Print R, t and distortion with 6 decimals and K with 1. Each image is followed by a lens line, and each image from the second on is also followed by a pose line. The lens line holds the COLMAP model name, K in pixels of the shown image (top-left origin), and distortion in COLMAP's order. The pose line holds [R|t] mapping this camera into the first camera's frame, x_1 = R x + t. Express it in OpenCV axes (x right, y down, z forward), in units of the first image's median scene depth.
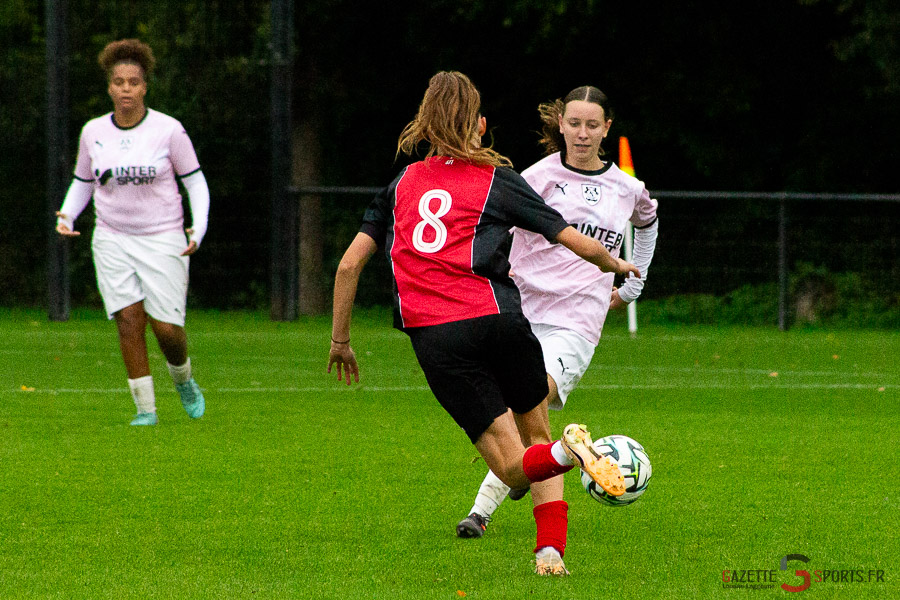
lens RADIAL K [[3462.7, 0, 448.4], [0, 3462.7, 298.6], [0, 0, 1]] dist [0.149612, 0.000000]
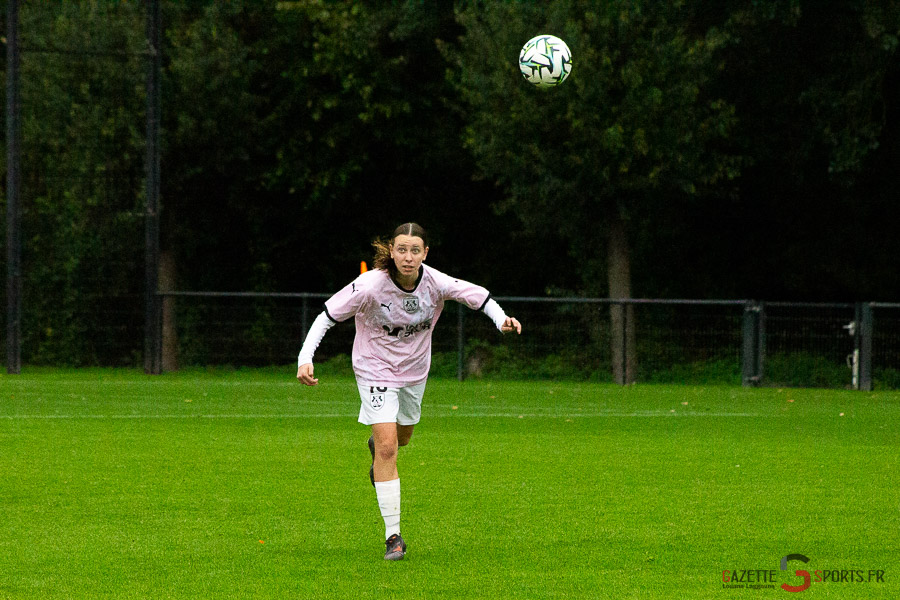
lens RADIAL K [[3232.1, 0, 451.5], [0, 3232.1, 301.2], [0, 0, 1]] dist [-0.006798, 0.000000]
pose [[0.999509, 0.002513, 0.031219, 0.044723], [-0.001418, 0.999384, -0.035060, 0.025038], [-0.031288, 0.034999, 0.998897, -0.513999]]
